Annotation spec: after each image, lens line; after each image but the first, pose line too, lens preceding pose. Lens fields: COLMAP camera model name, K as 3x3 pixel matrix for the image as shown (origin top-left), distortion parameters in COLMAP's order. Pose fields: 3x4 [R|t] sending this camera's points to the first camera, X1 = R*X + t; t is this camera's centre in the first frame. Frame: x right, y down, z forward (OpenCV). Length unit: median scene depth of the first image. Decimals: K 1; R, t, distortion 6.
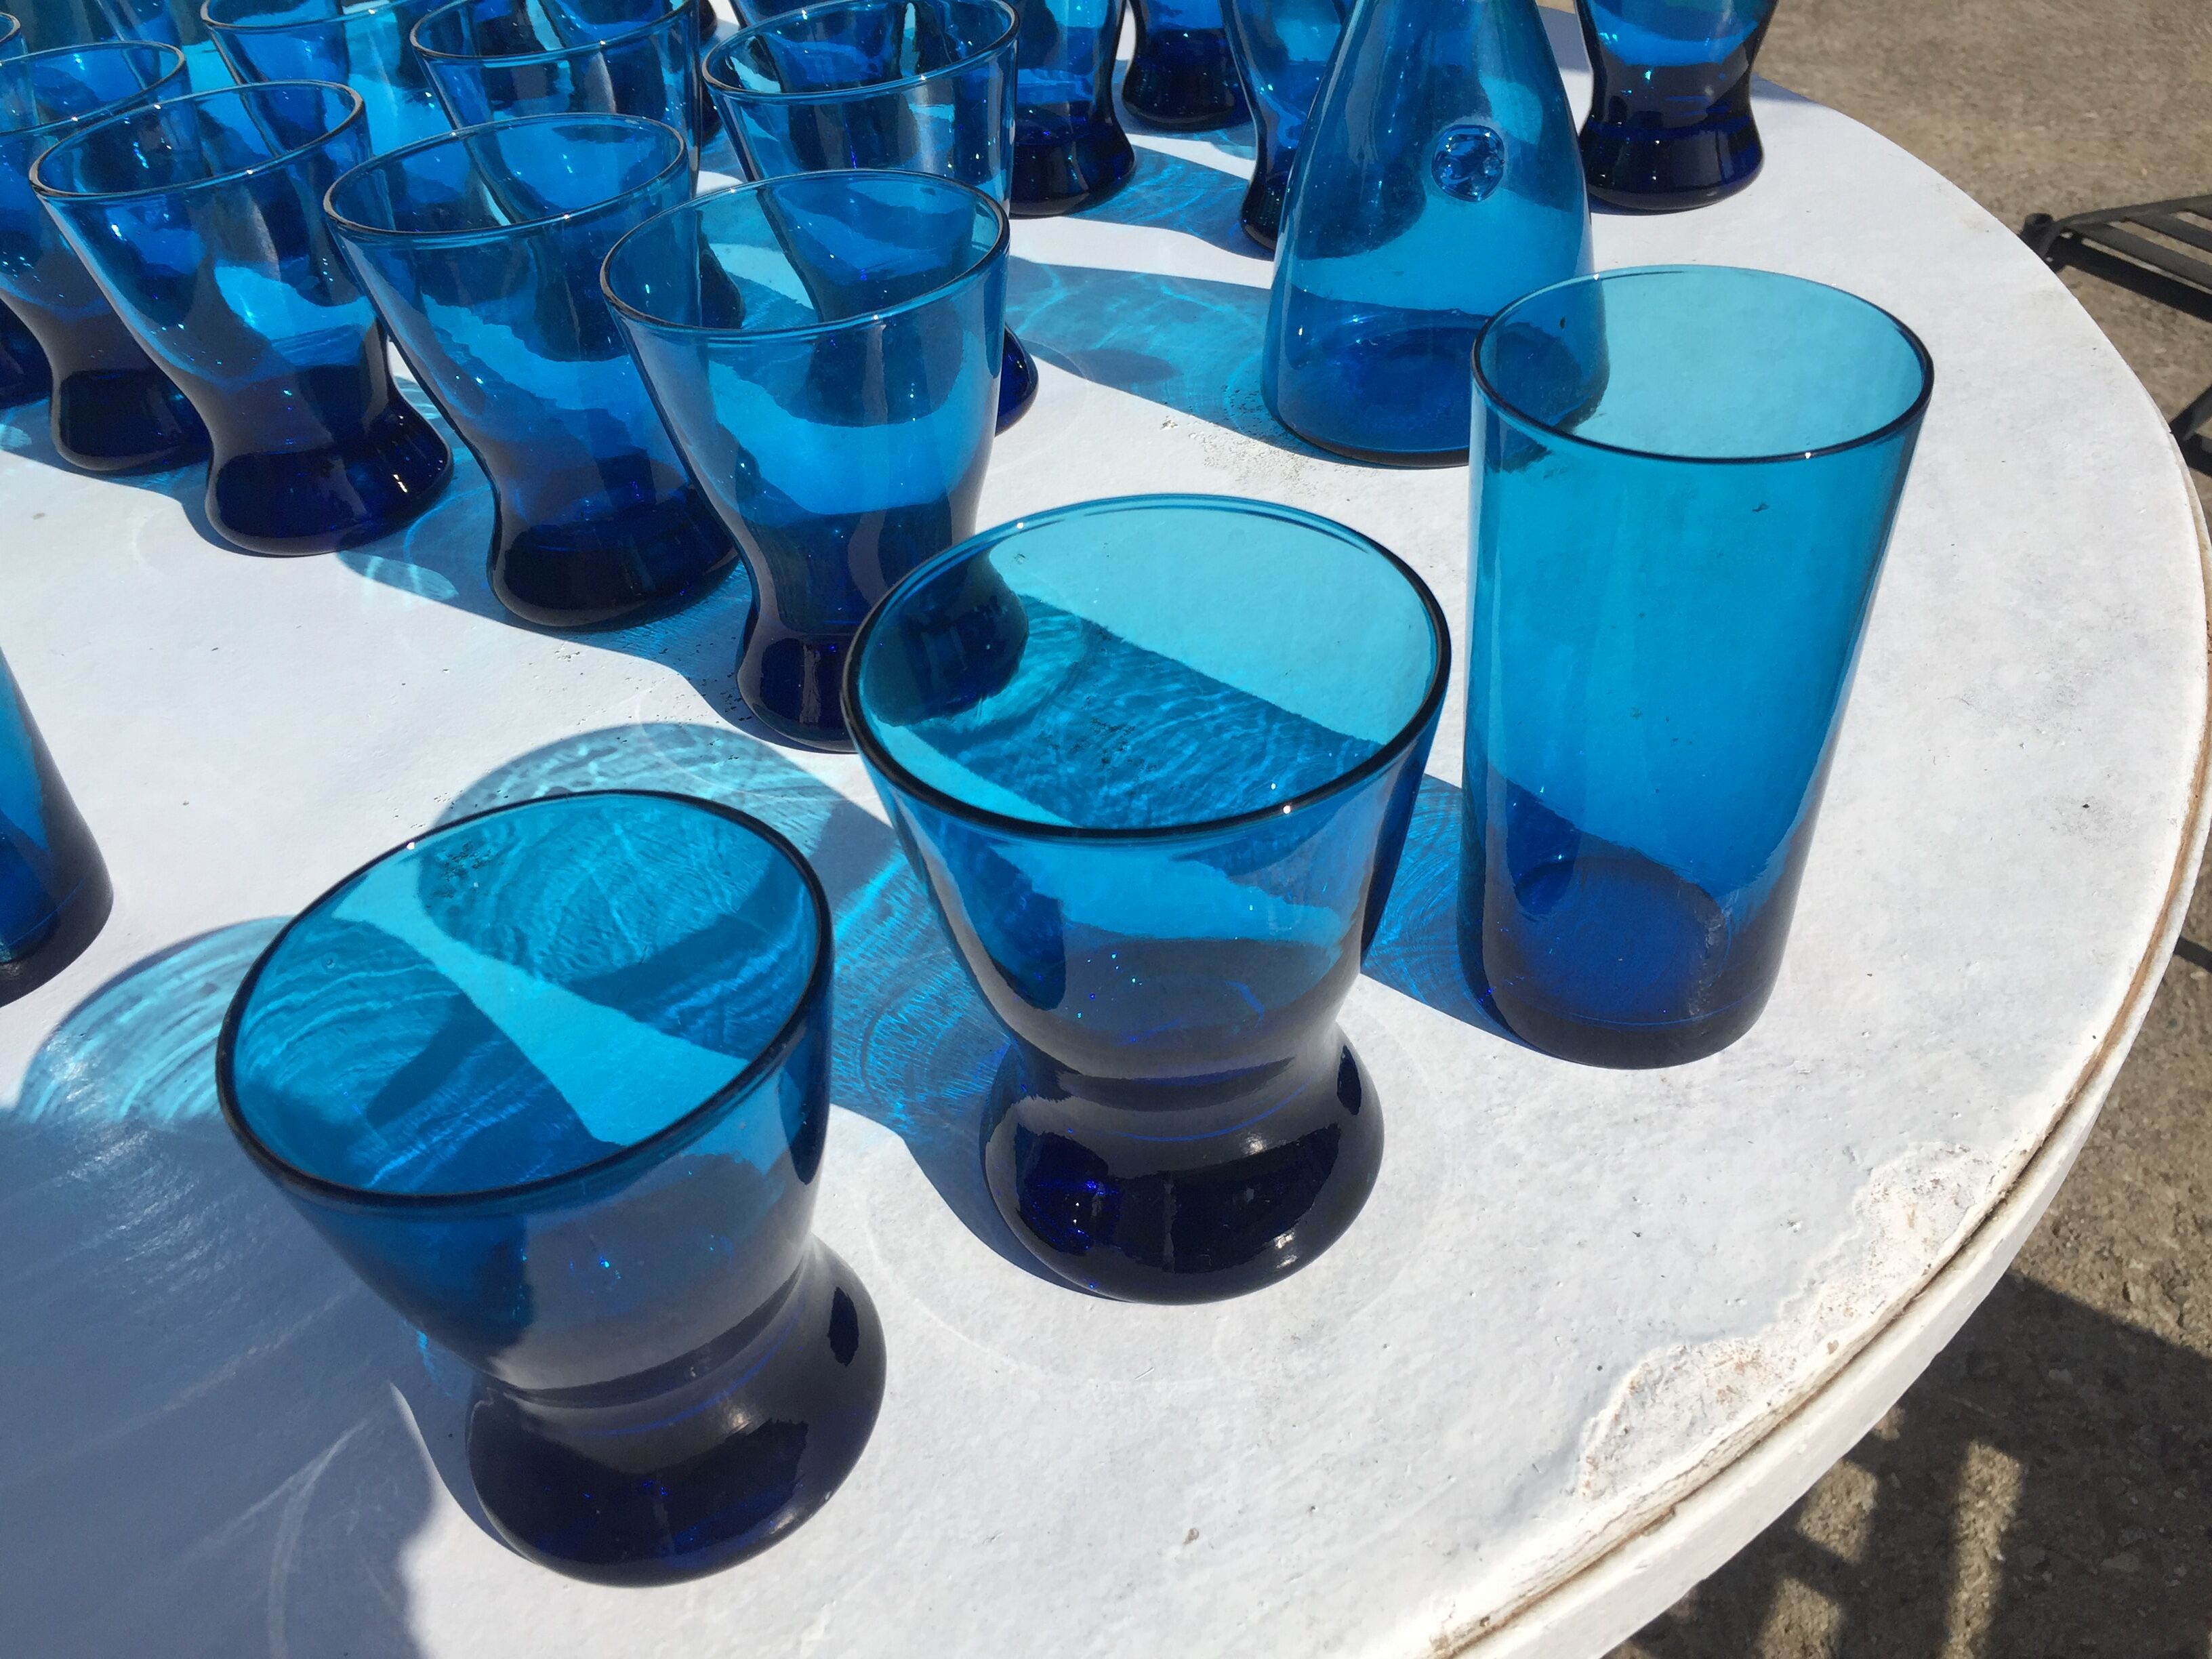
lens RADIAL K [[1896.6, 0, 1118.8], [0, 1896.6, 826.8], [0, 0, 1]] dist [0.050476, -0.089349]
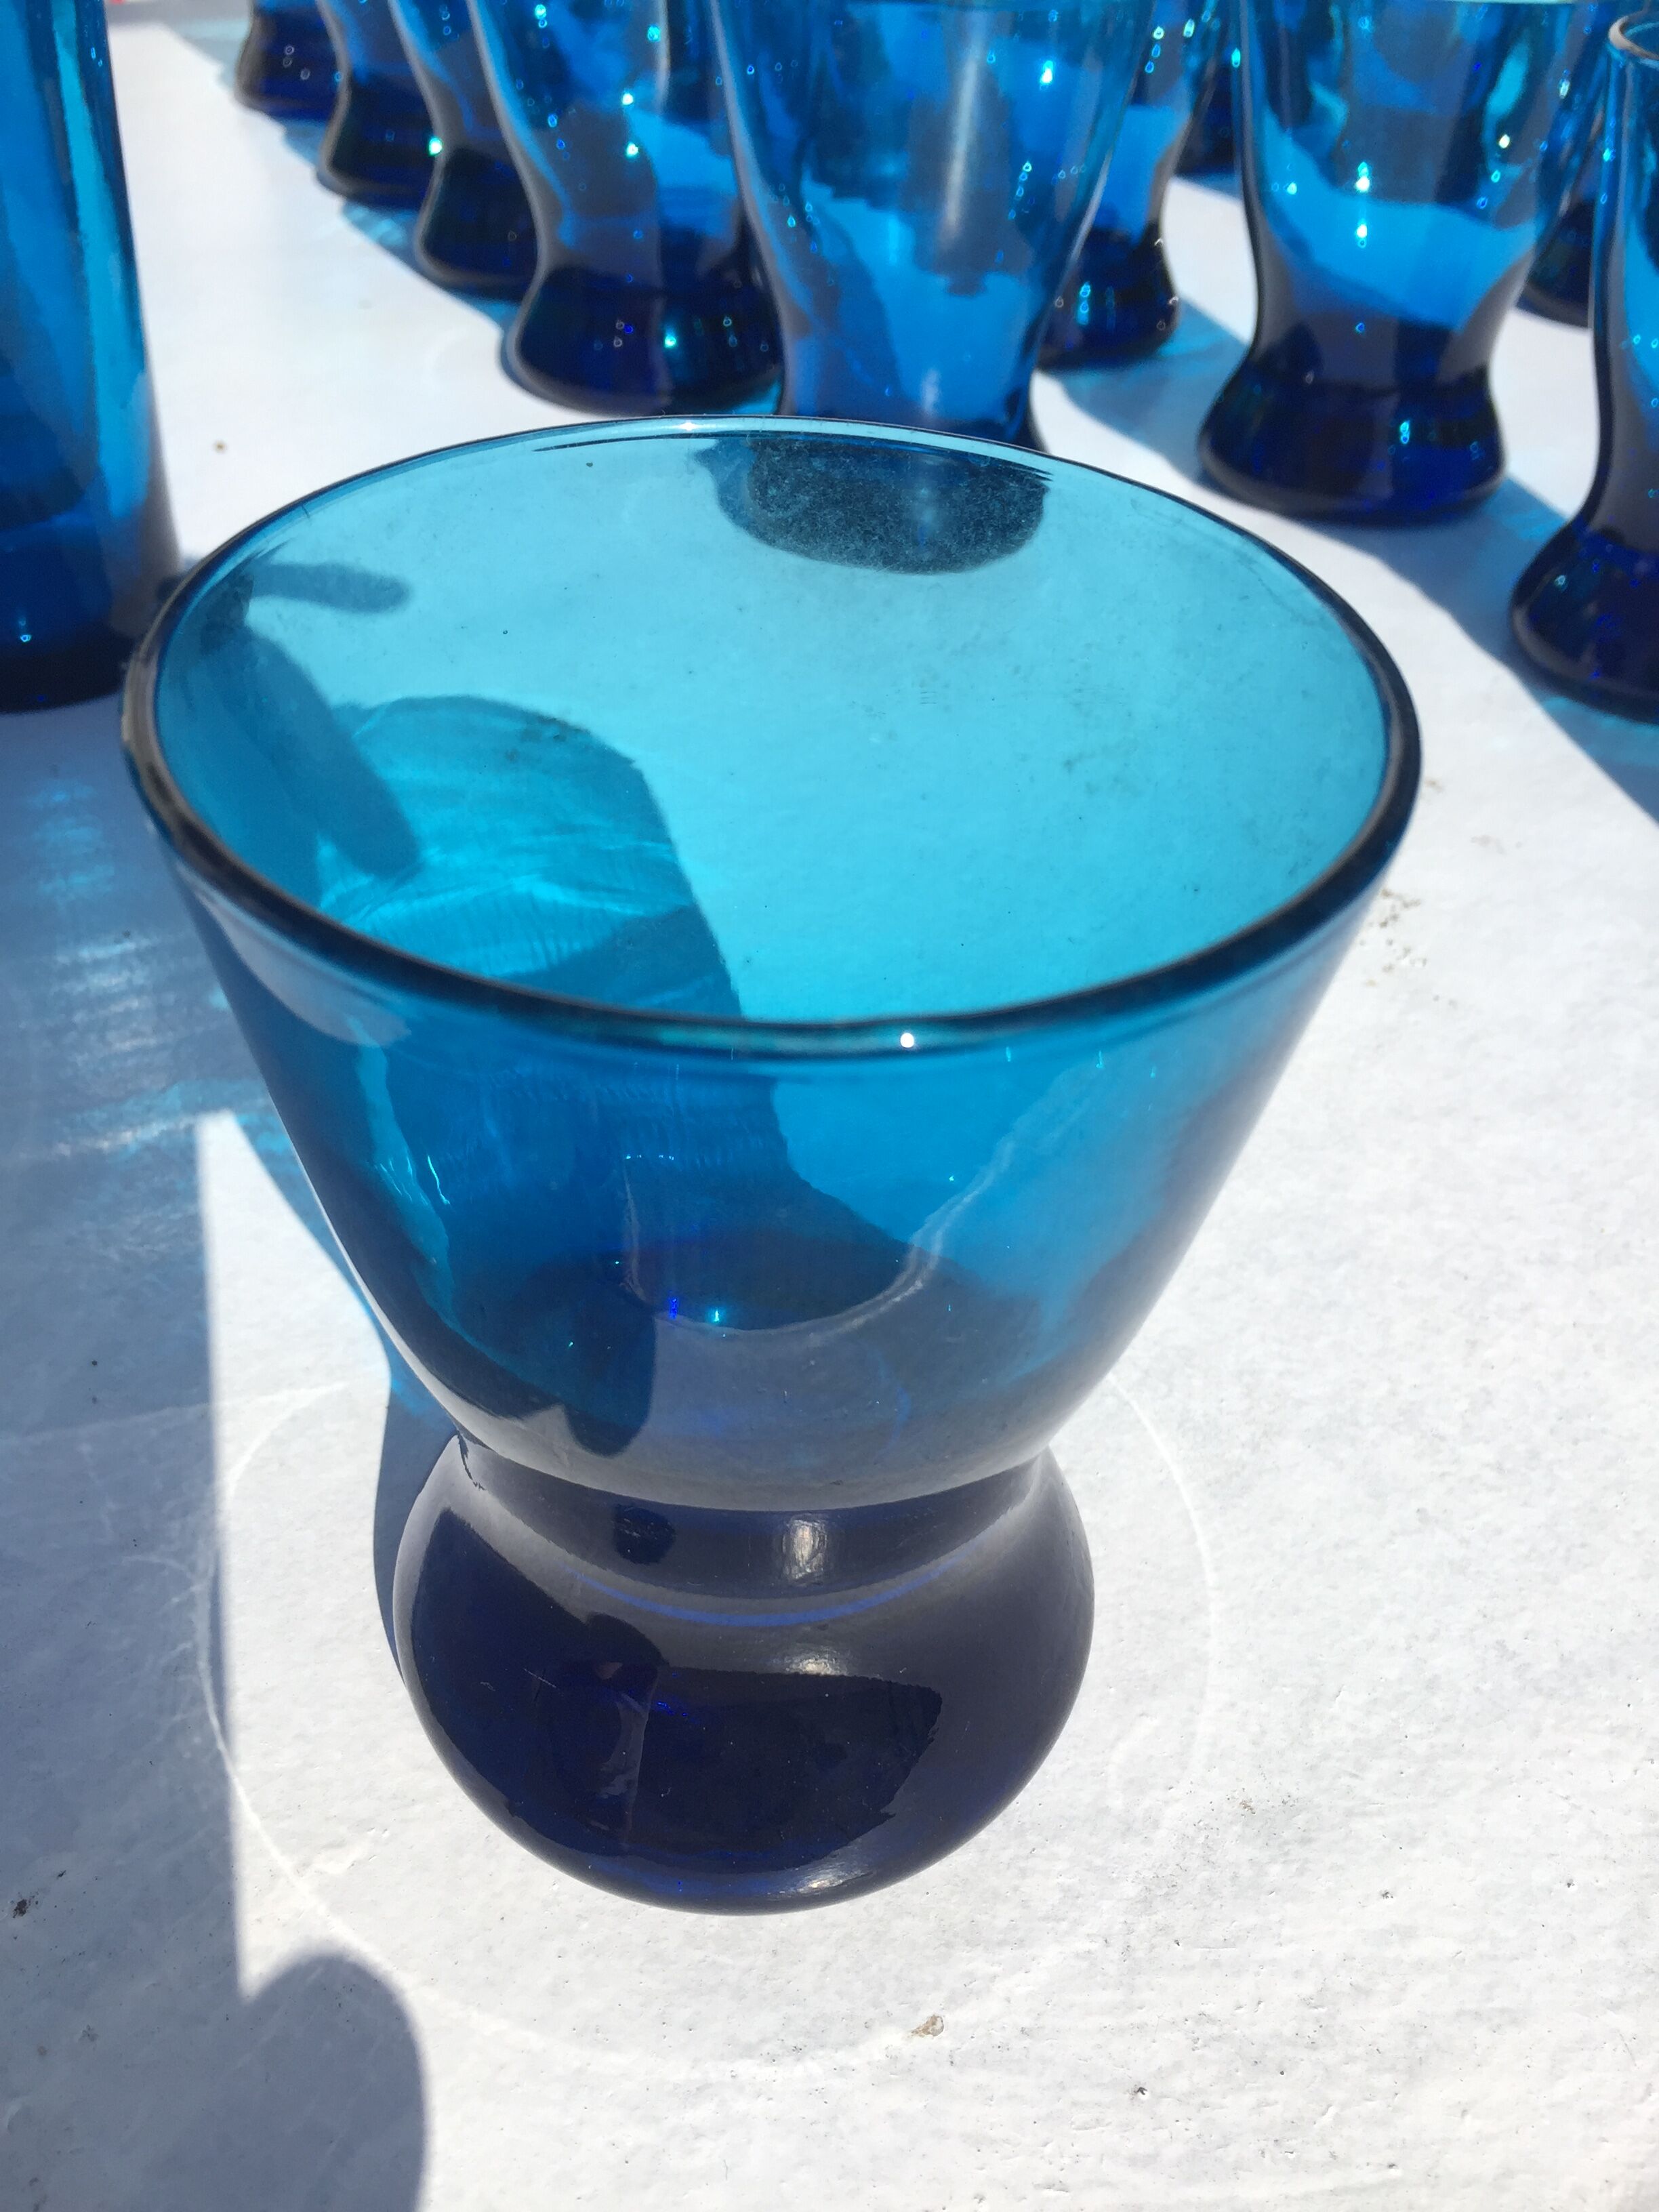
lens RADIAL K [[1896.6, 0, 849.2], [0, 1896.6, 1114.6], [0, 0, 1]] dist [0.050476, -0.089349]
pose [[0.880744, 0.377779, -0.285610, 0.065755], [-0.372741, 0.924977, 0.074044, 0.064136], [0.292155, 0.041245, 0.955481, 0.349949]]
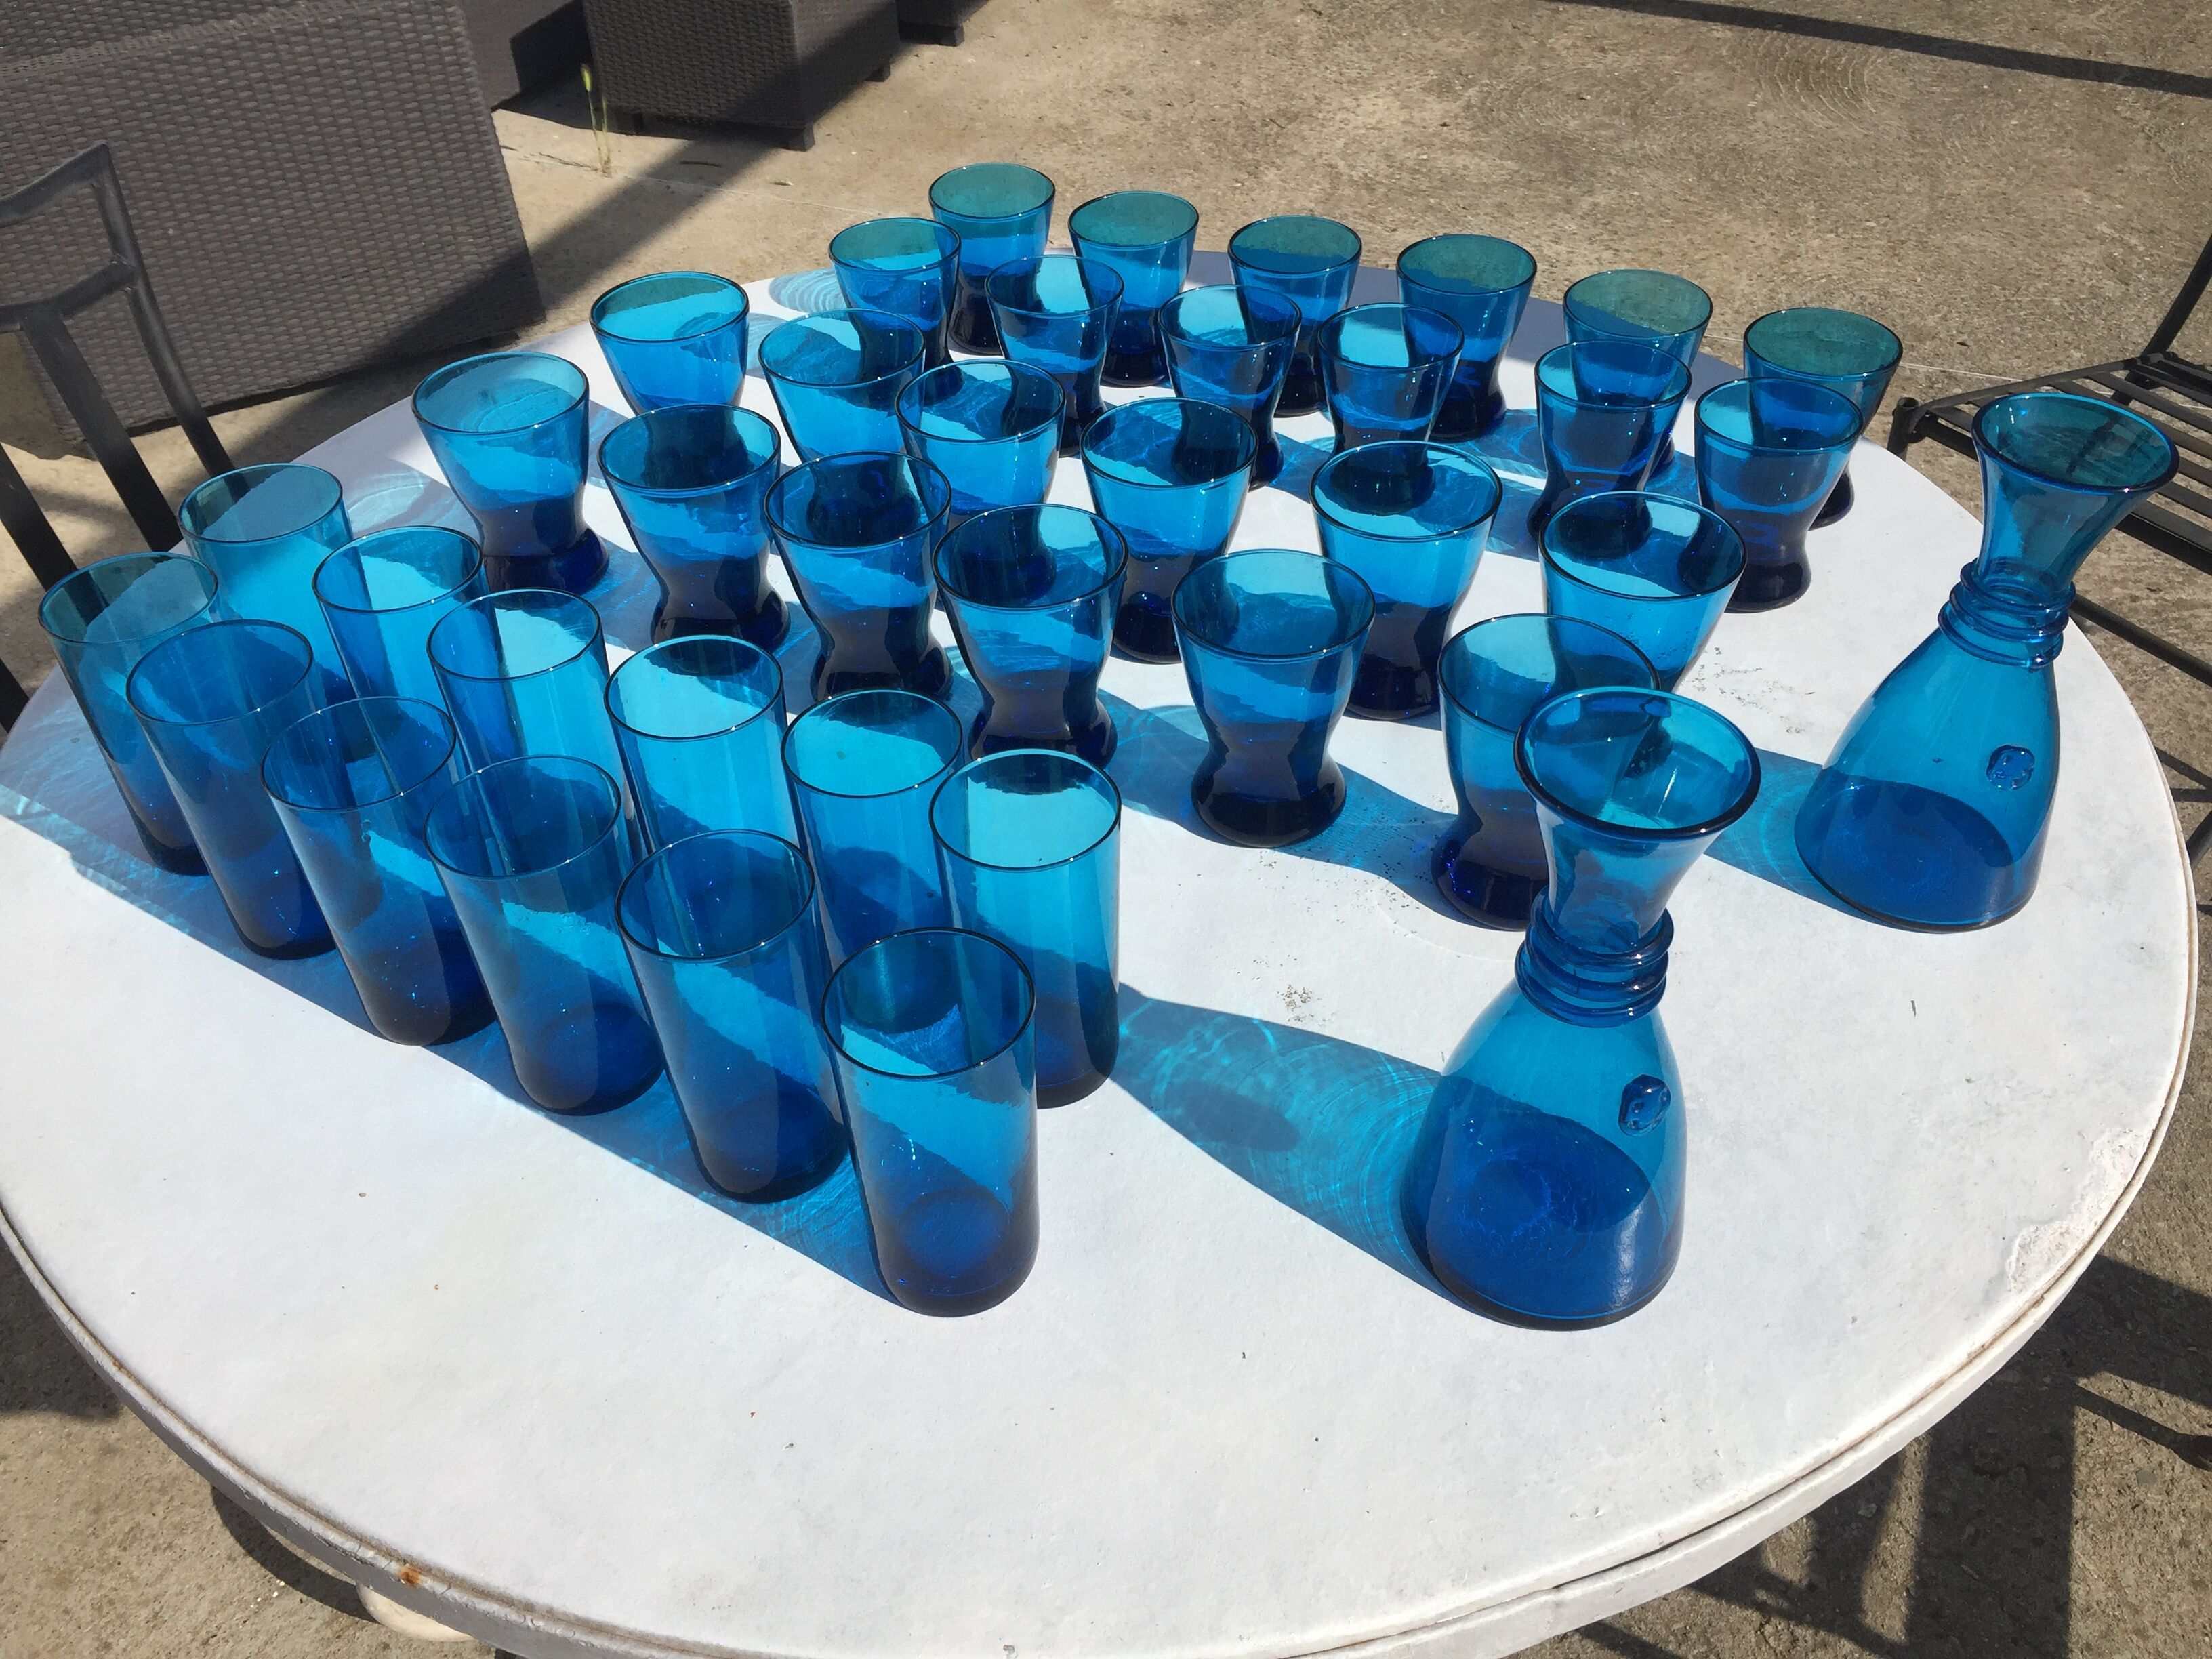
lens RADIAL K [[1896.6, 0, 1058.4], [0, 1896.6, 812.0], [0, 0, 1]] dist [0.050476, -0.089349]
pose [[0.992723, -0.026109, 0.117556, -0.977860], [0.023203, 0.999392, 0.026025, -0.268176], [-0.118164, -0.023108, 0.992725, -0.966505]]
